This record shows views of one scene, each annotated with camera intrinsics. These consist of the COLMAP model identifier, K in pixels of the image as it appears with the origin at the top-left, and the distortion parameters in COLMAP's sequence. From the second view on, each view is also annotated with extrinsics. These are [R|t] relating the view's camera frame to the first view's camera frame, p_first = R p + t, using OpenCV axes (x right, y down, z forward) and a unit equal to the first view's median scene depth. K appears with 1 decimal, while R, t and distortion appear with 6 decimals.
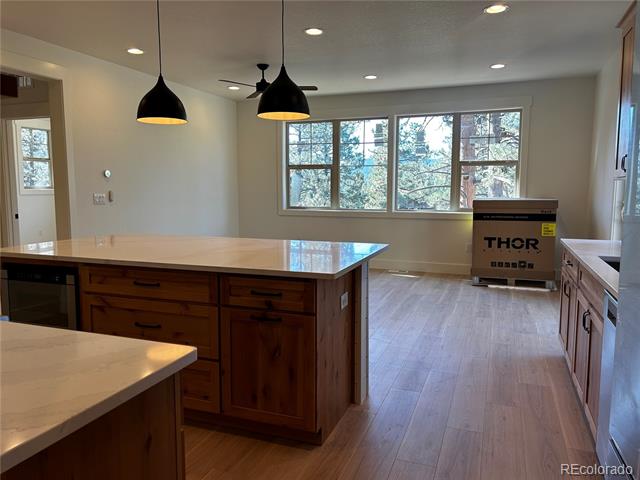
lens RADIAL K [[481.7, 0, 322.9], [0, 481.7, 236.3], [0, 0, 1]] dist [0.028682, -0.021892]
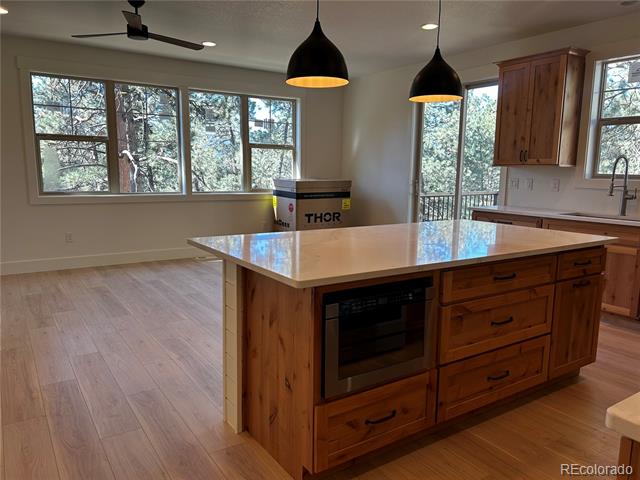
lens RADIAL K [[481.7, 0, 317.9], [0, 481.7, 242.9], [0, 0, 1]] dist [0.028682, -0.021892]
pose [[0.588328, -0.113919, 0.800558, -1.285261], [0.067921, 0.993490, 0.091458, -0.074309], [-0.805765, 0.000567, 0.592235, 0.724772]]
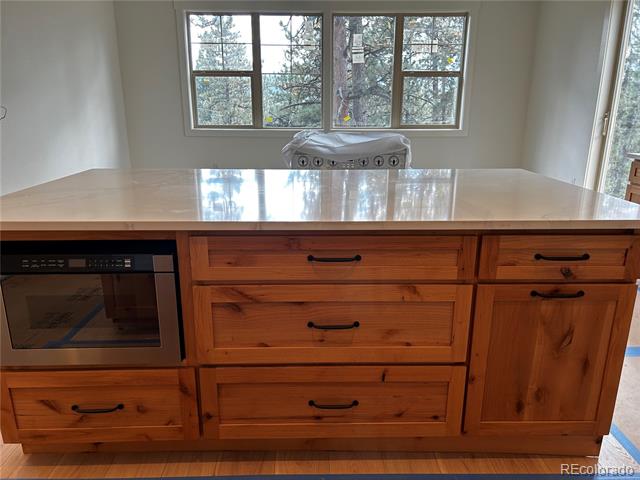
lens RADIAL K [[481.7, 0, 320.6], [0, 481.7, 241.7], [0, 0, 1]] dist [0.028682, -0.021892]
pose [[0.927905, -0.097999, 0.359707, -0.575939], [0.033646, 0.982909, 0.180993, -0.026685], [-0.371296, -0.155841, 0.915343, 0.468434]]
